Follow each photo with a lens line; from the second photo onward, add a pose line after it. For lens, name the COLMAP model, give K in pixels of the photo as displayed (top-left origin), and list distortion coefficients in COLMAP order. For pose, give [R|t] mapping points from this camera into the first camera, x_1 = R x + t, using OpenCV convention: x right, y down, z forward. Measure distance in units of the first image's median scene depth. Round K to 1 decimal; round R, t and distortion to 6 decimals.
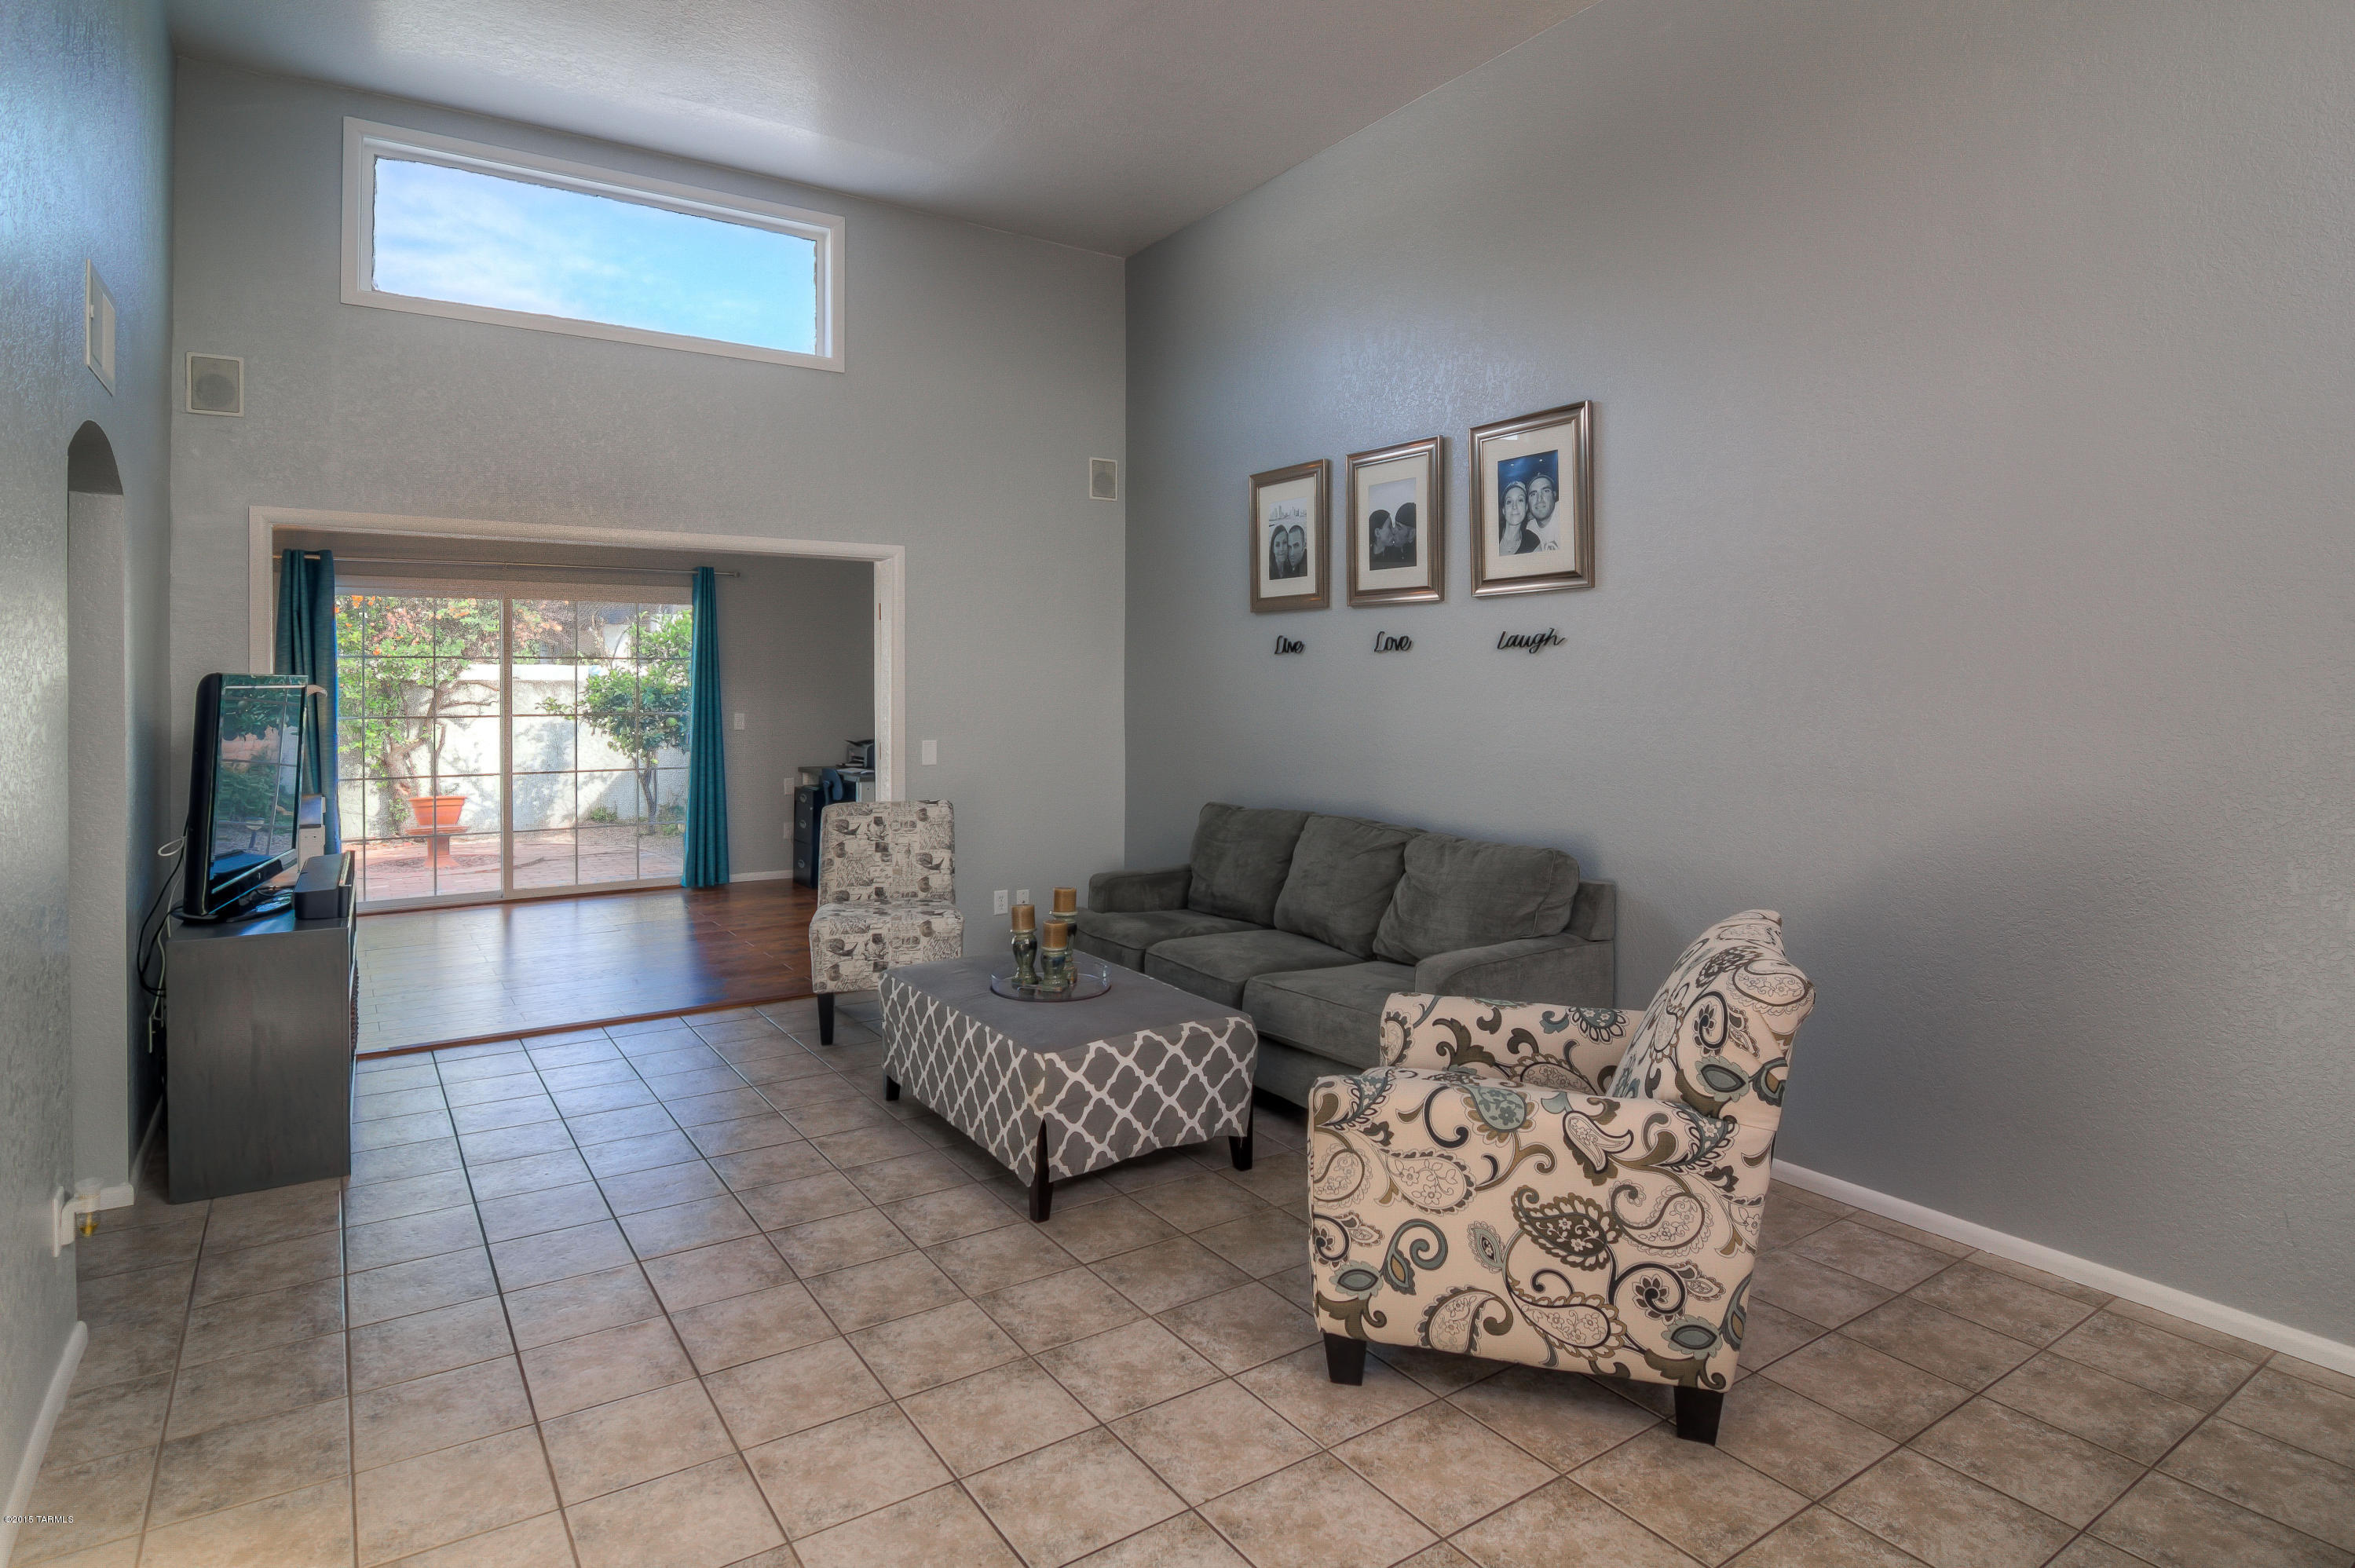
lens RADIAL K [[1294.0, 0, 1208.8], [0, 1294.0, 674.2], [0, 0, 1]] dist [-0.001293, -0.015527]
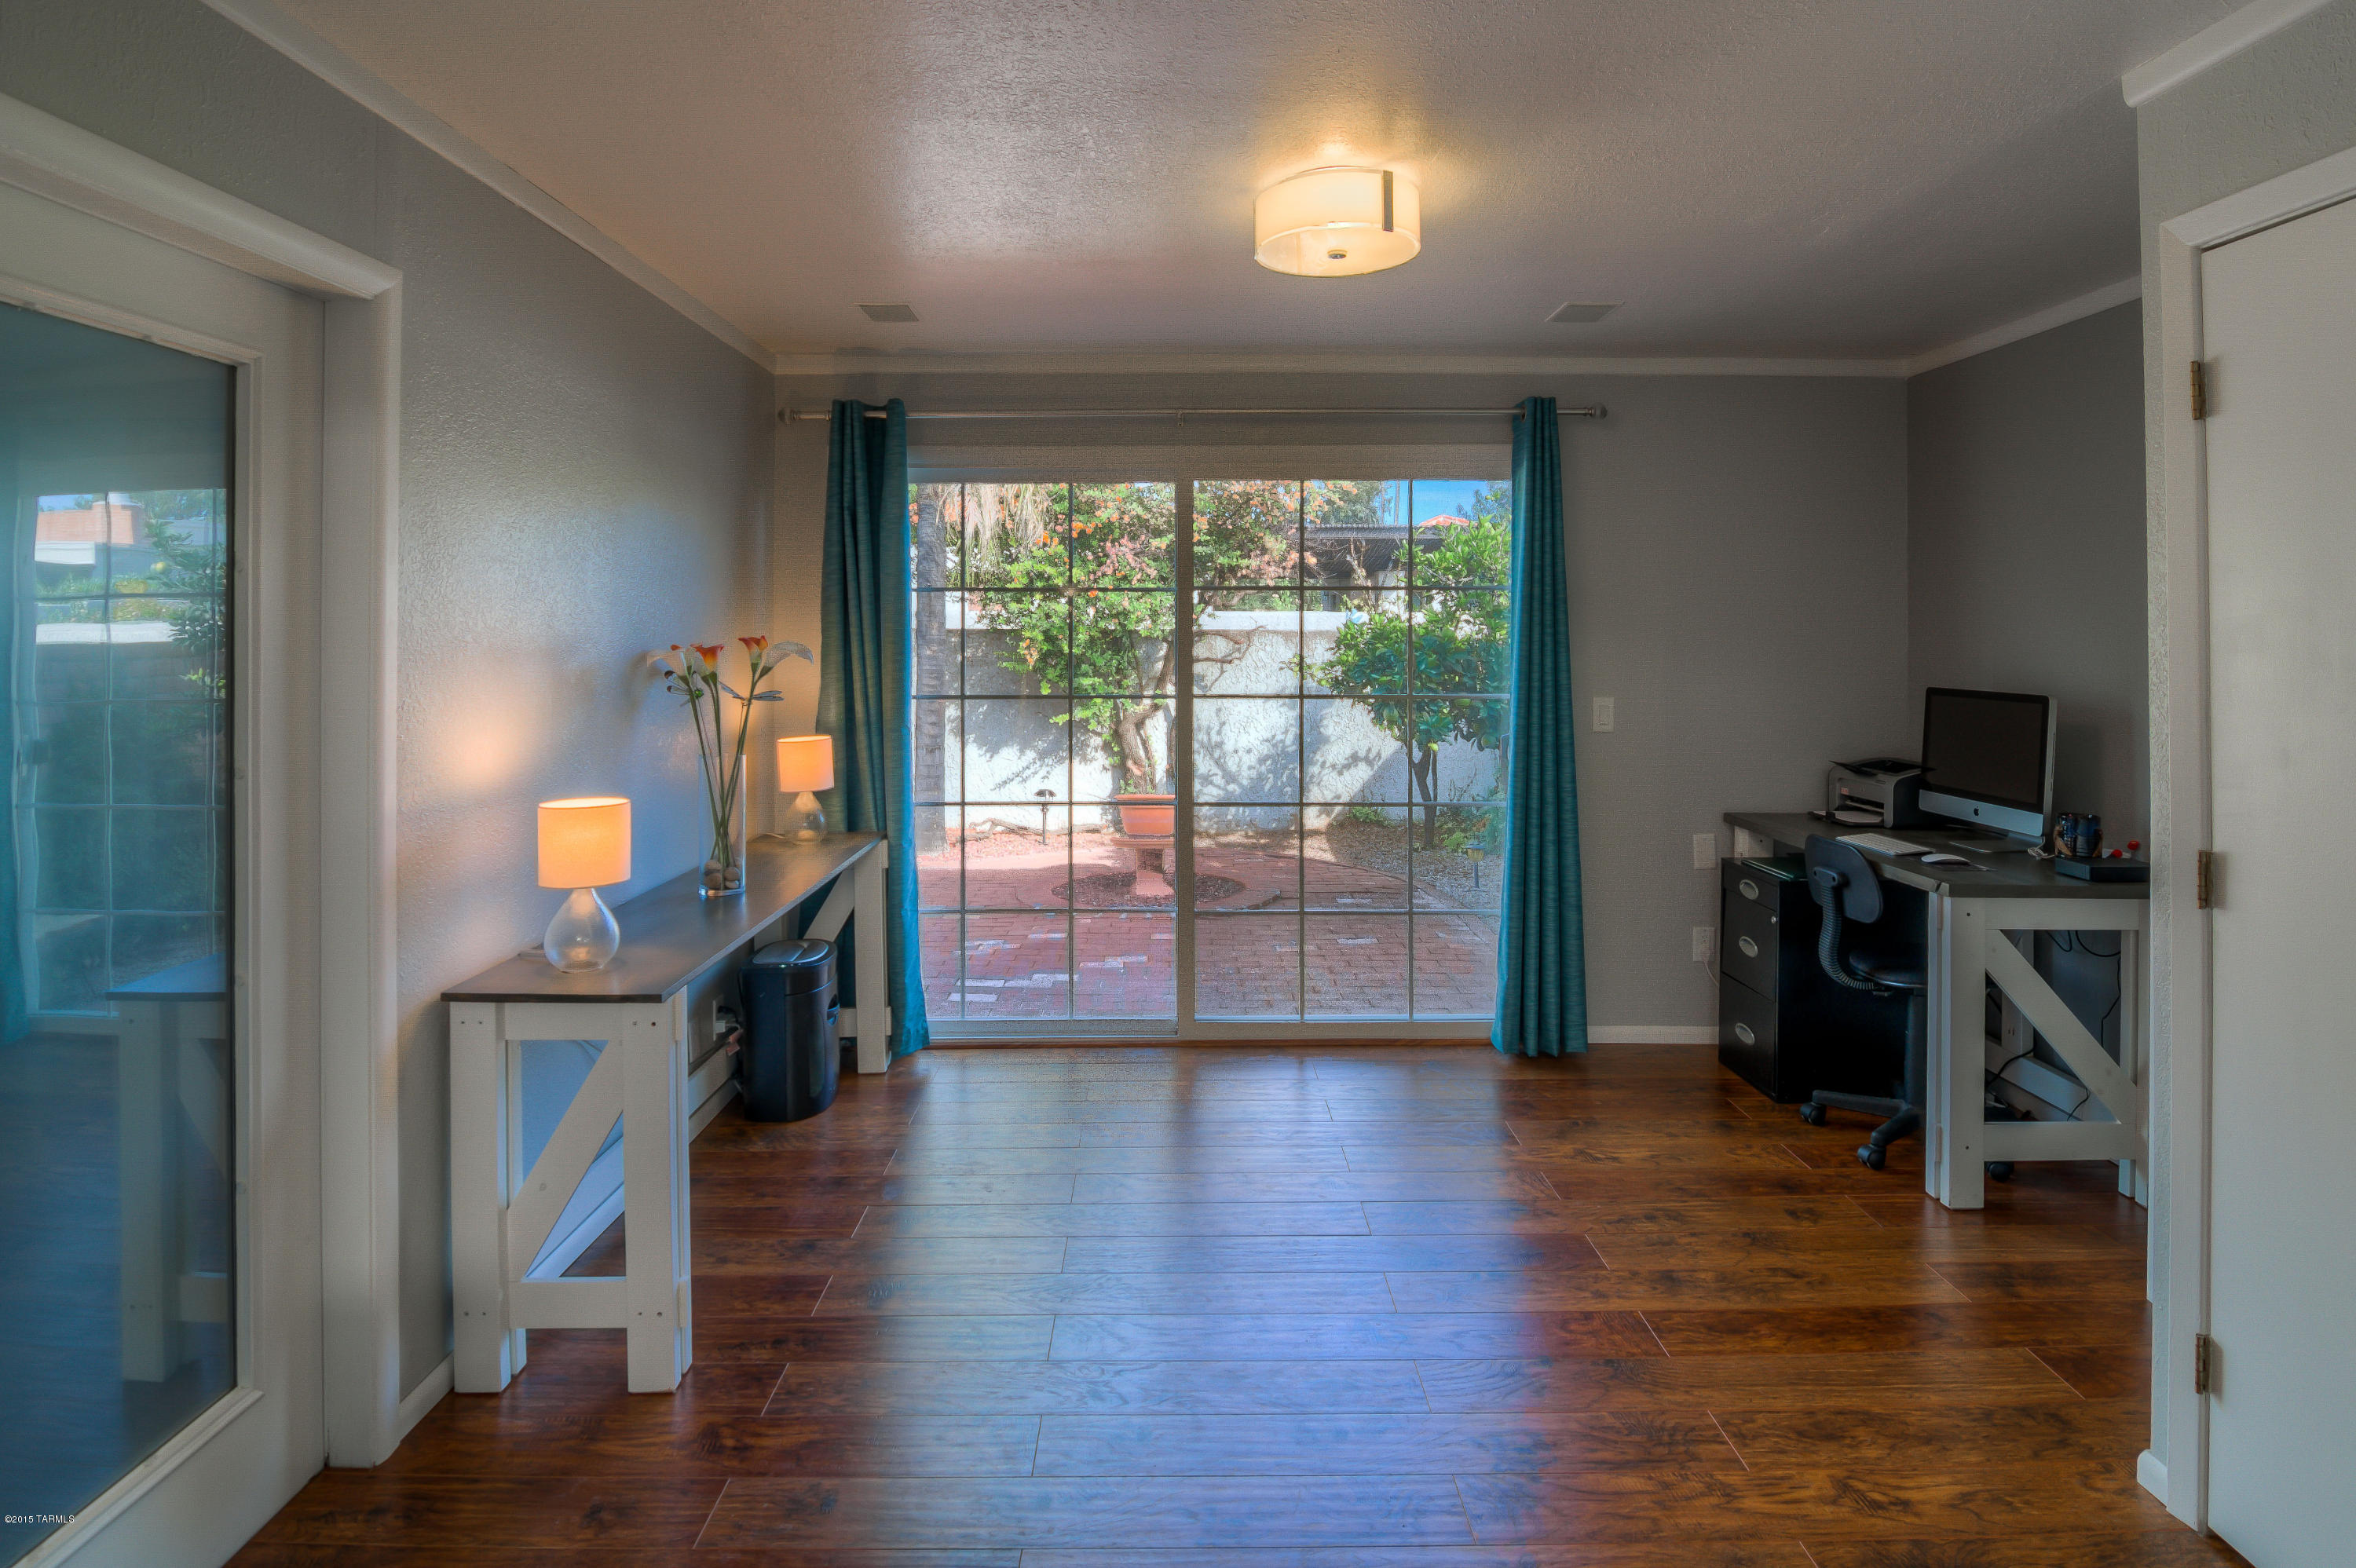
lens RADIAL K [[1278.2, 0, 1183.2], [0, 1278.2, 623.6], [0, 0, 1]] dist [-0.000066, 0.000579]
pose [[0.829400, -0.001592, -0.558653, -0.221245], [0.001432, 0.999999, -0.000724, 0.002151], [0.558653, -0.000199, 0.829401, 0.502491]]
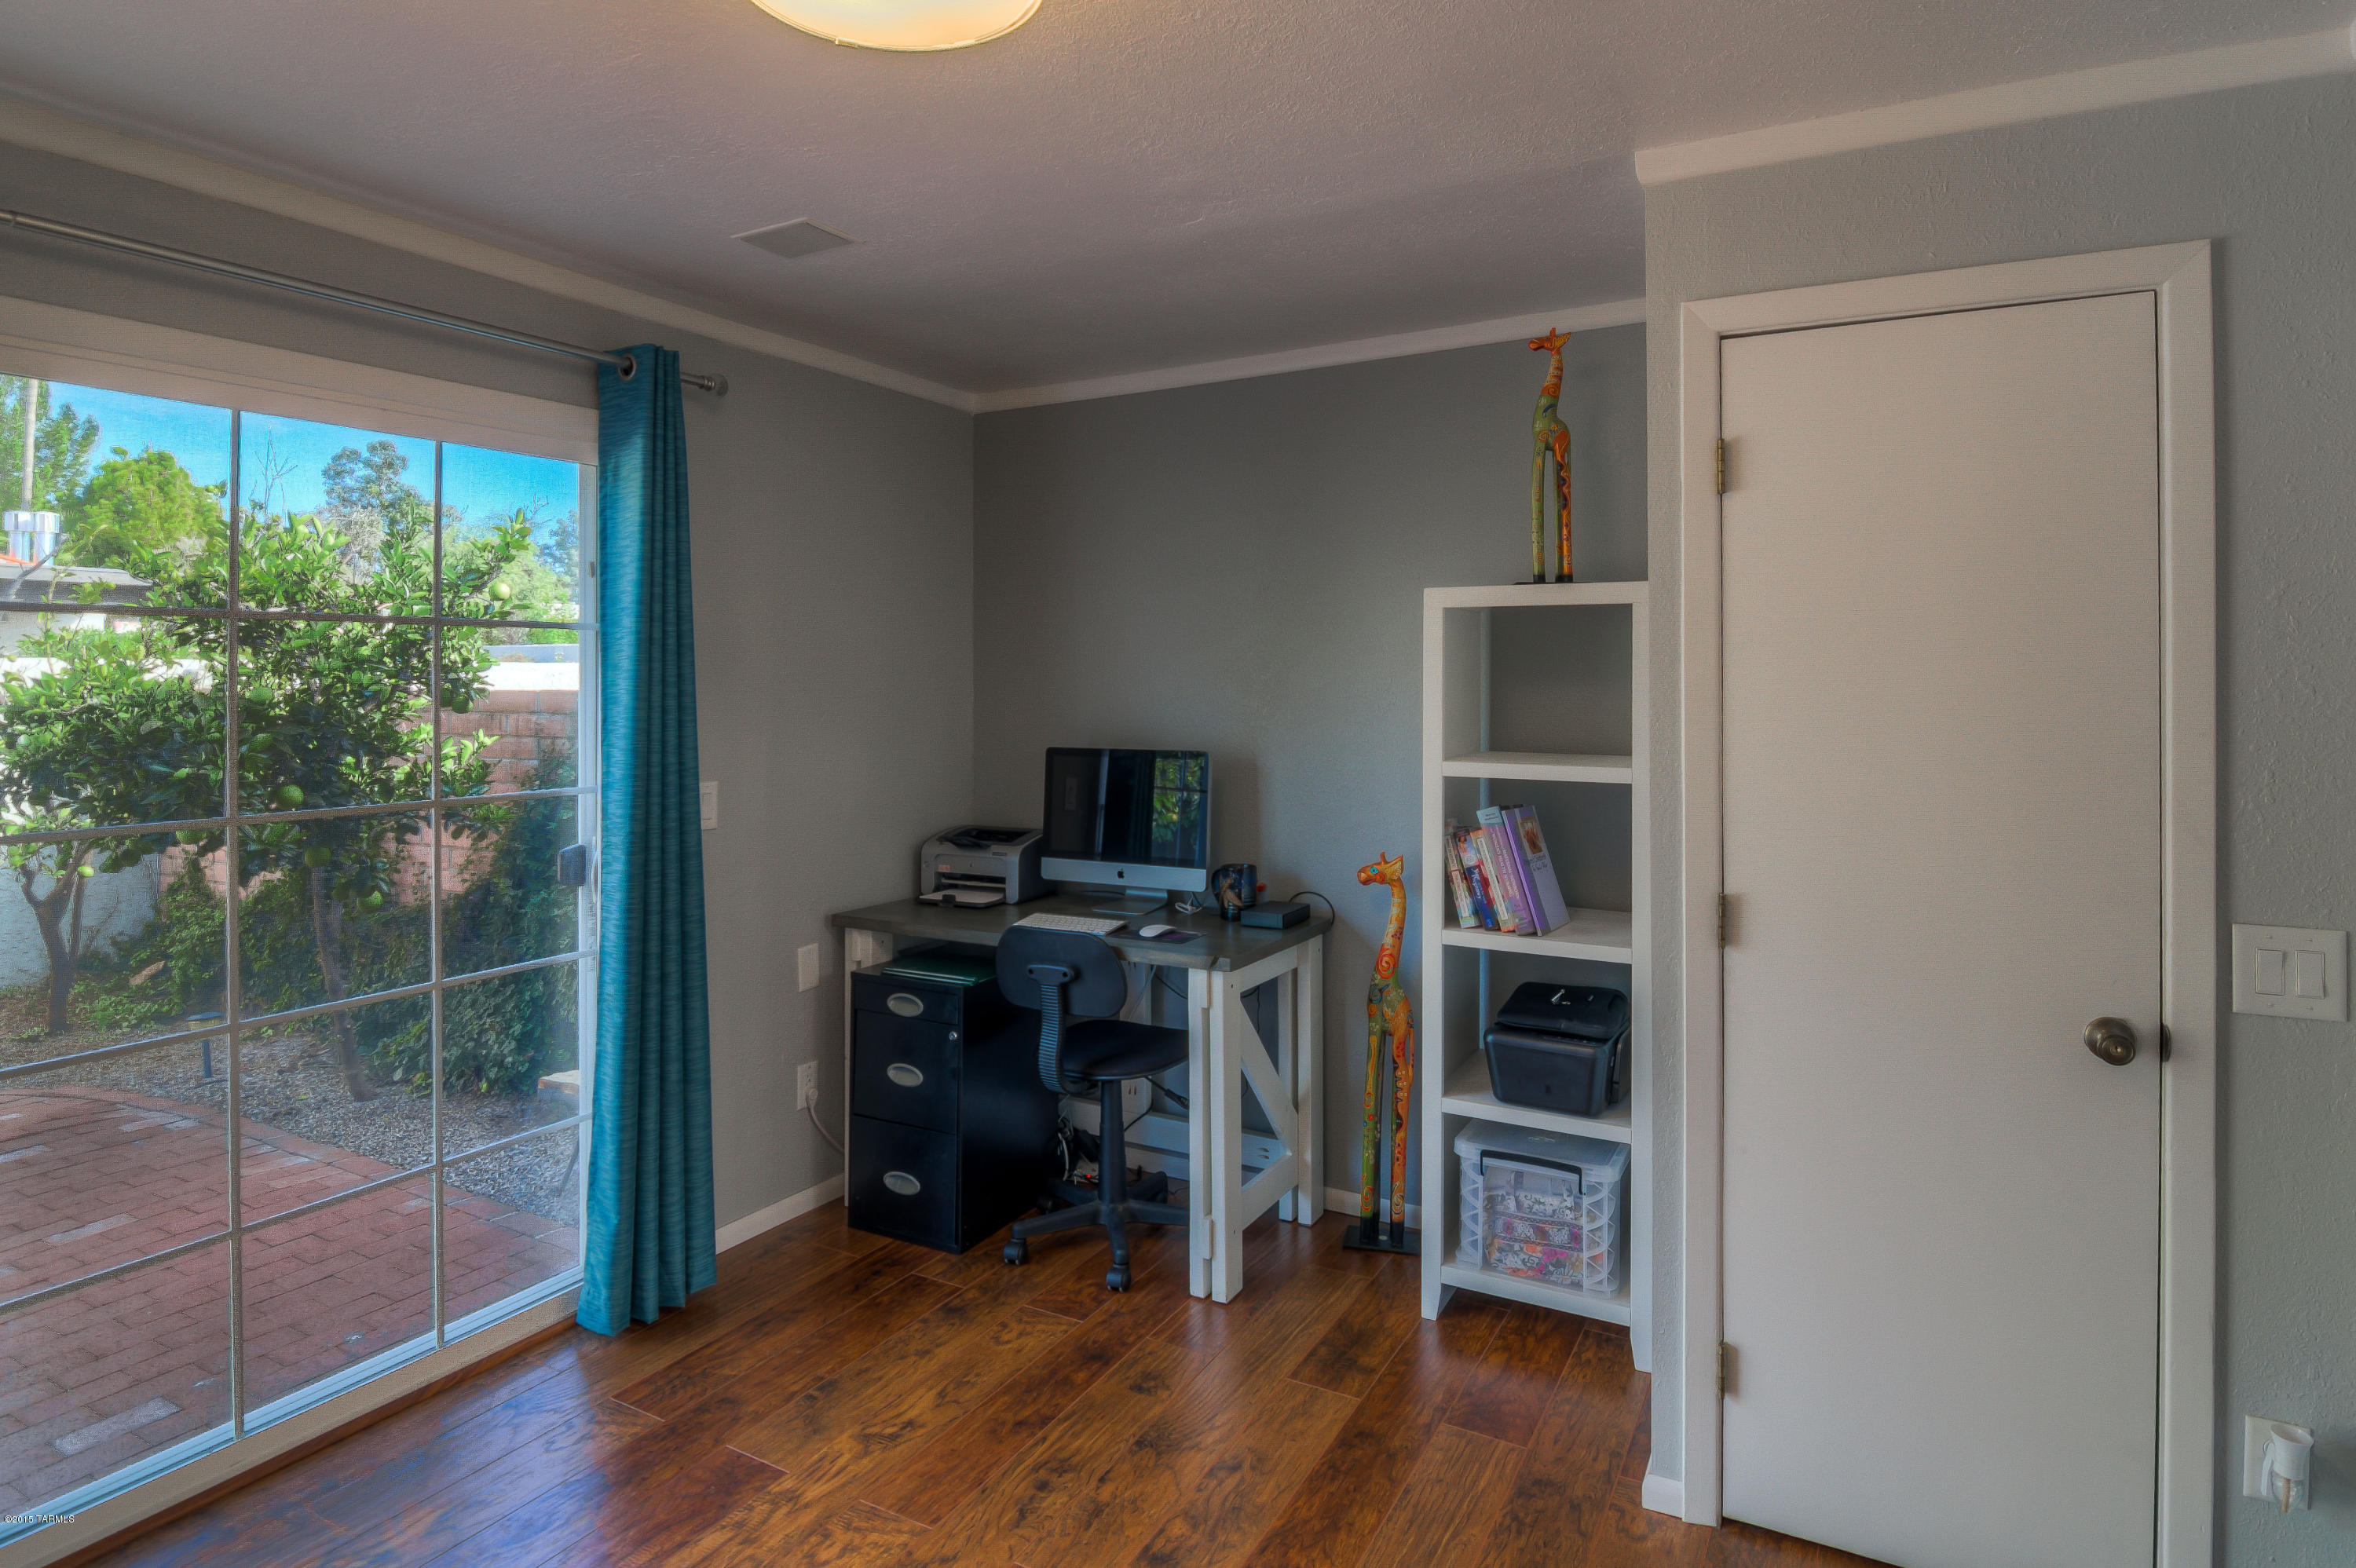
lens RADIAL K [[1294.5, 0, 1209.3], [0, 1294.5, 674.1], [0, 0, 1]] dist [-0.001293, -0.015527]
pose [[0.893756, -0.000901, 0.448552, -0.391998], [0.000596, 0.999999, 0.000821, 0.000260], [-0.448552, -0.000467, 0.893757, 0.612120]]
